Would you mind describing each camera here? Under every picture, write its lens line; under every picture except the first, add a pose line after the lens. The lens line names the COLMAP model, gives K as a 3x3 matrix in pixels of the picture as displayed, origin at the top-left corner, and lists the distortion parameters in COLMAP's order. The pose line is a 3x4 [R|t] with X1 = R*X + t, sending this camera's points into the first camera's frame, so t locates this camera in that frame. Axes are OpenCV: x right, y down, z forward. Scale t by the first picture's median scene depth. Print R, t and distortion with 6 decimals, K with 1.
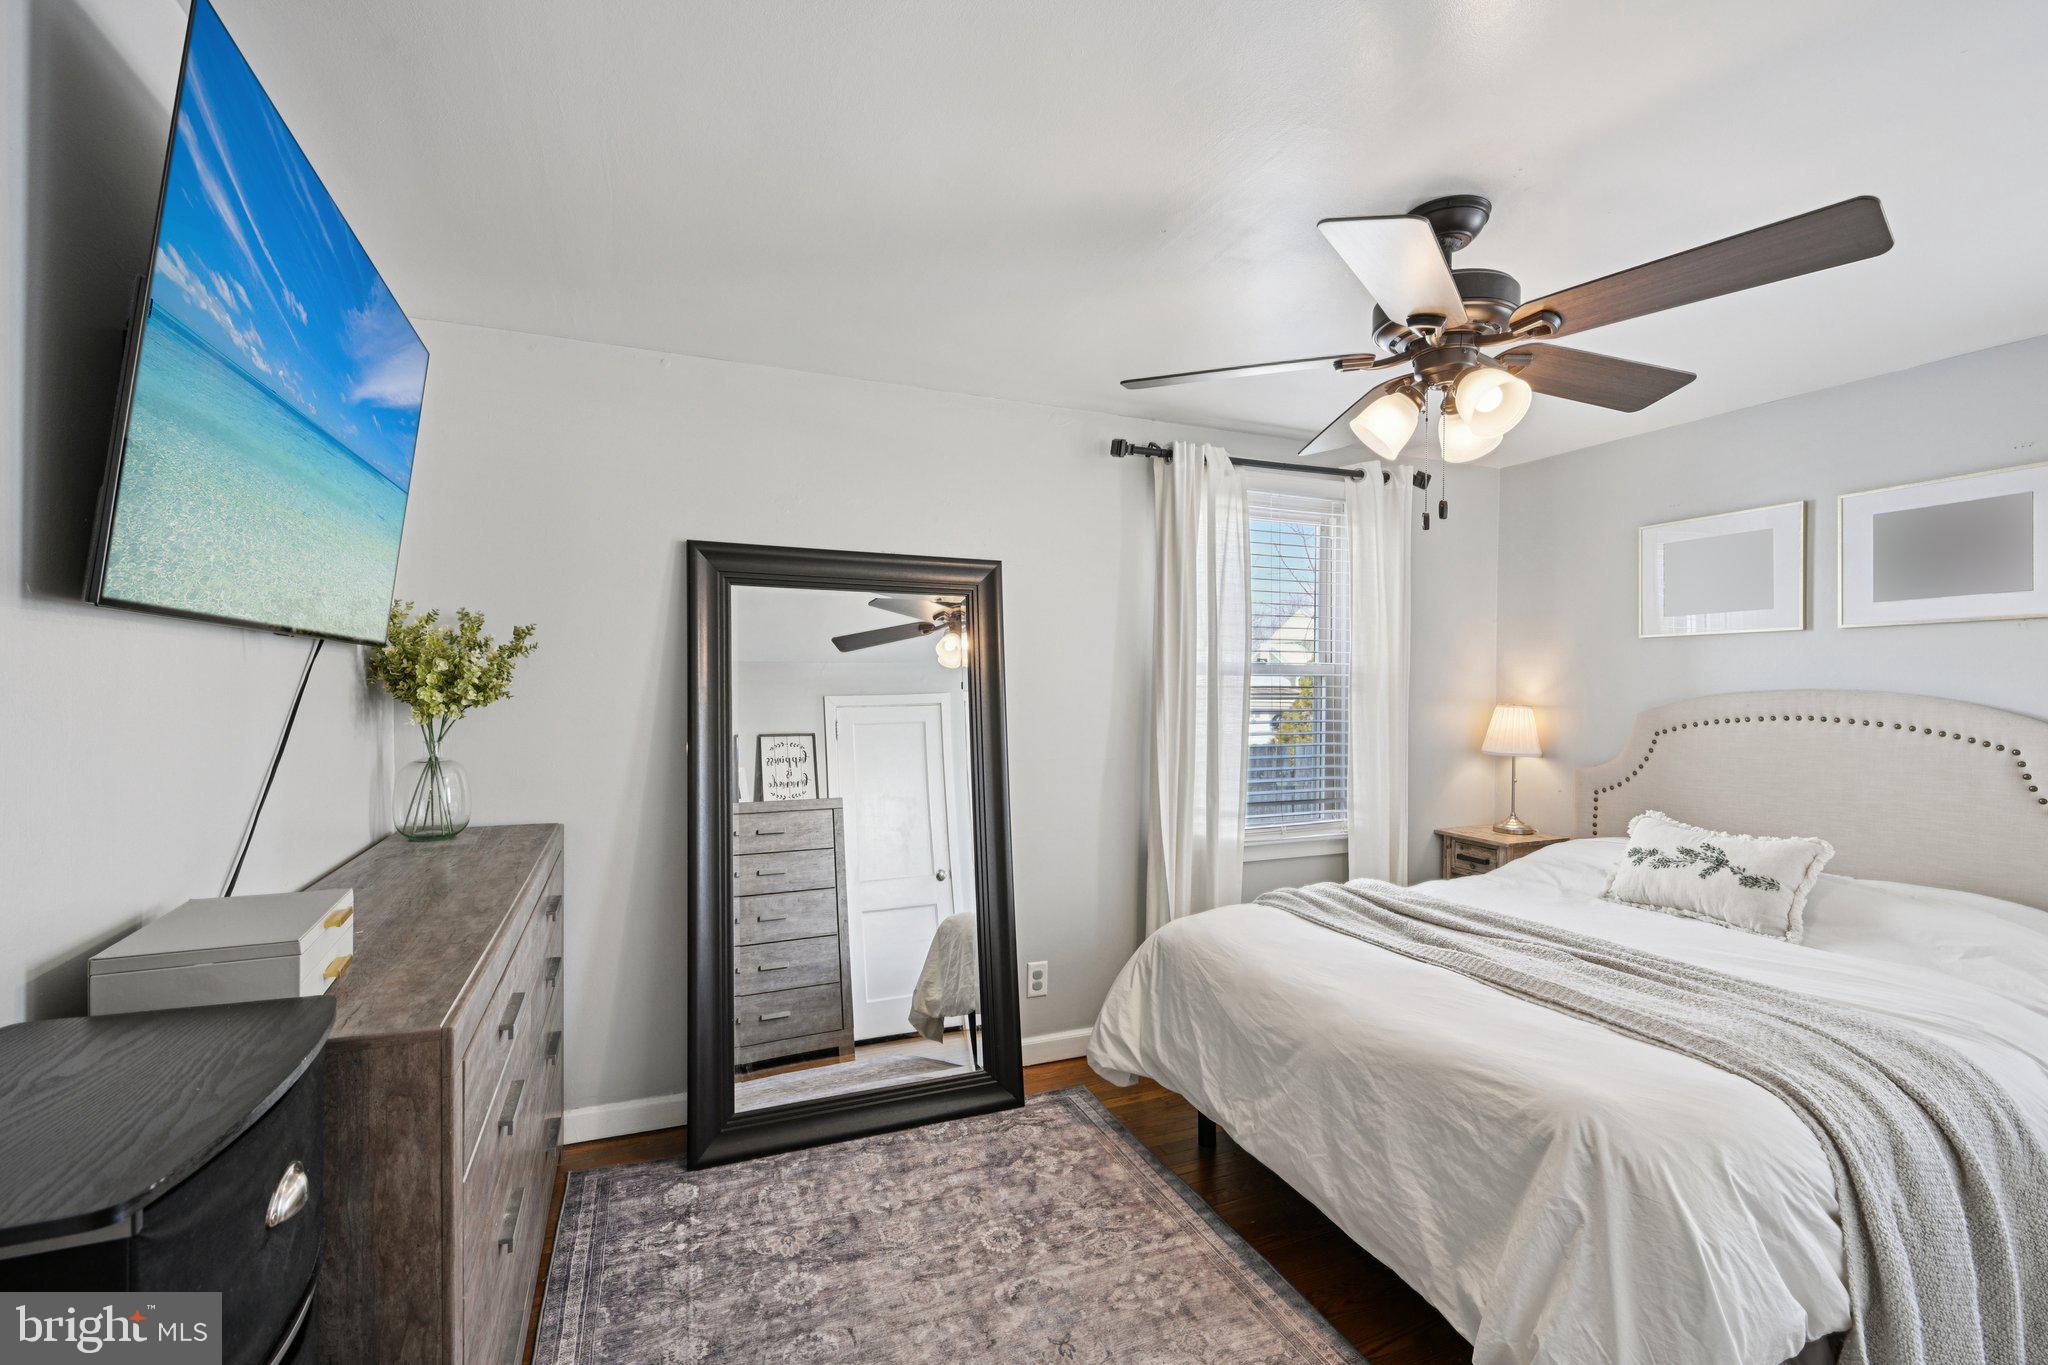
lens RADIAL K [[909.4, 0, 1027.2], [0, 909.4, 679.2], [0, 0, 1]] dist [0.000811, 0.000081]
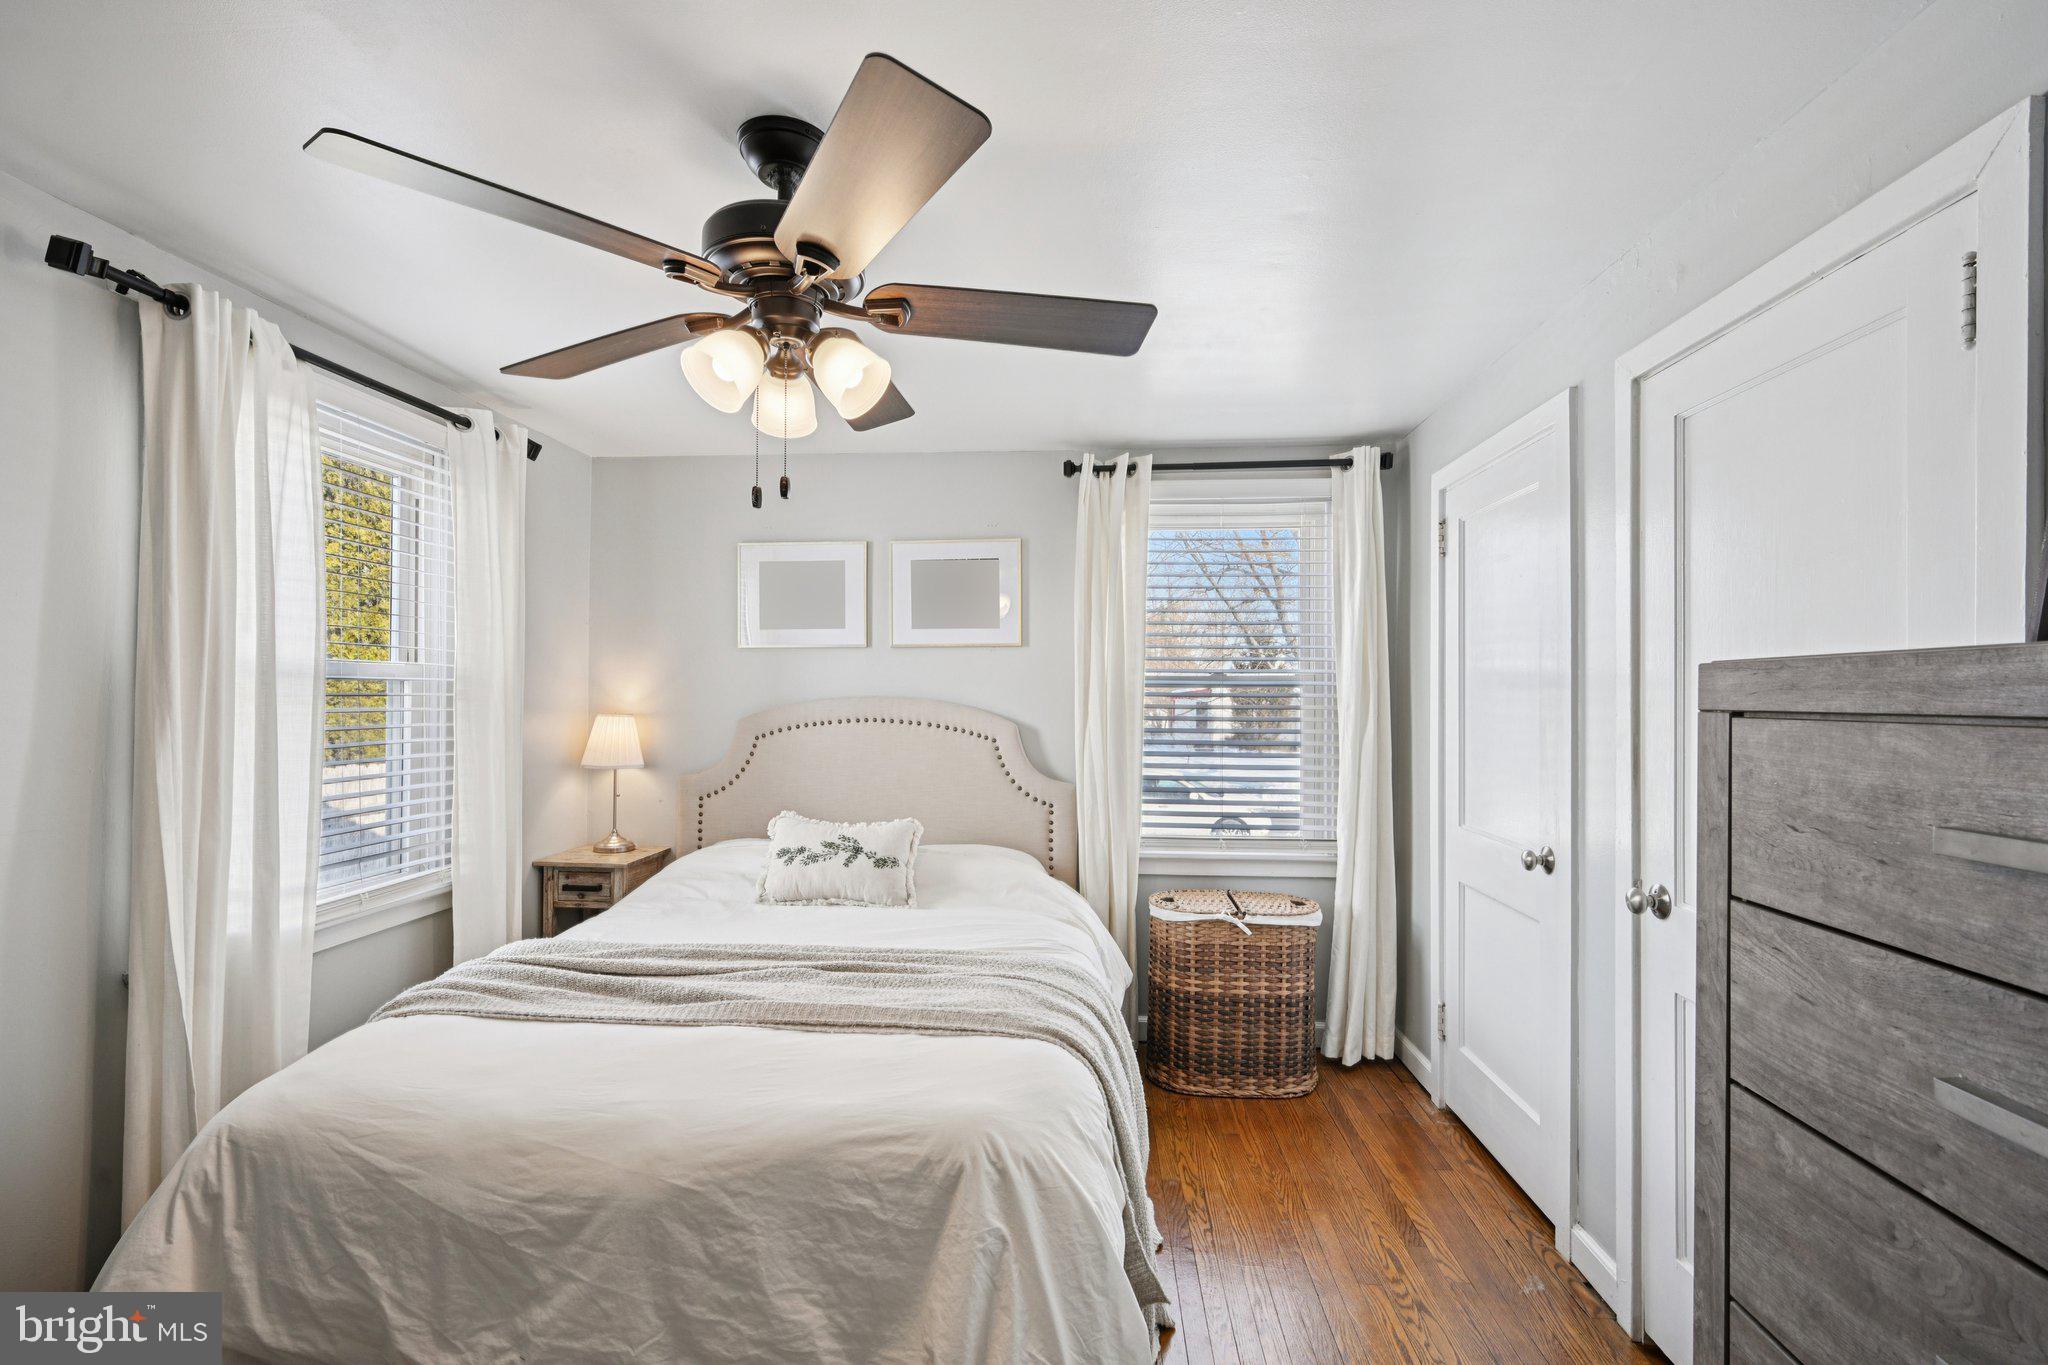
lens RADIAL K [[901.7, 0, 1022.4], [0, 901.7, 685.2], [0, 0, 1]] dist [-0.000487, 0.000229]
pose [[0.462961, 0.007623, 0.886346, -0.139423], [-0.006906, 0.999964, -0.004993, 0.001060], [-0.886352, -0.003809, 0.462997, 0.308895]]
